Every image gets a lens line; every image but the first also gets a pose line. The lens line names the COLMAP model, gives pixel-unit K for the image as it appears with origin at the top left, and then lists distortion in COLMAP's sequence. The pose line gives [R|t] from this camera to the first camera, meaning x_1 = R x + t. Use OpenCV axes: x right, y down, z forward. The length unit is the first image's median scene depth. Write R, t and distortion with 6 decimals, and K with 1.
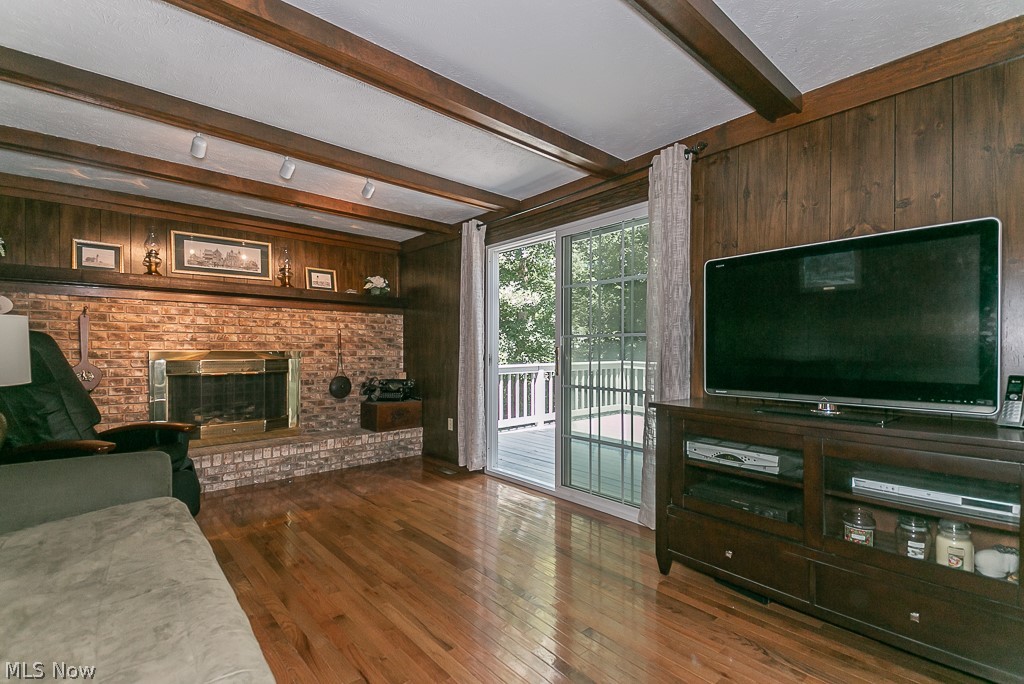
lens RADIAL K [[473.6, 0, 512.3], [0, 473.6, 347.1], [0, 0, 1]] dist [0.011074, -0.005145]
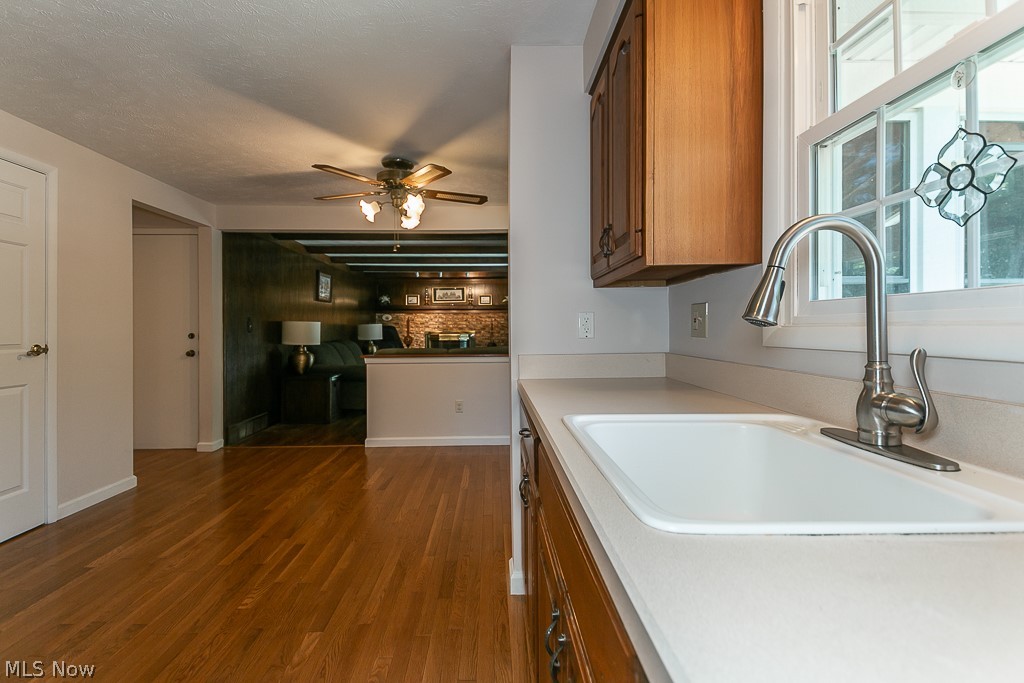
lens RADIAL K [[473.6, 0, 508.1], [0, 473.6, 333.7], [0, 0, 1]] dist [0.011074, -0.005145]
pose [[0.769332, -0.003001, -0.638842, 1.269876], [0.010607, 0.999911, 0.008077, 0.004492], [0.638761, -0.012990, 0.769296, -0.763871]]
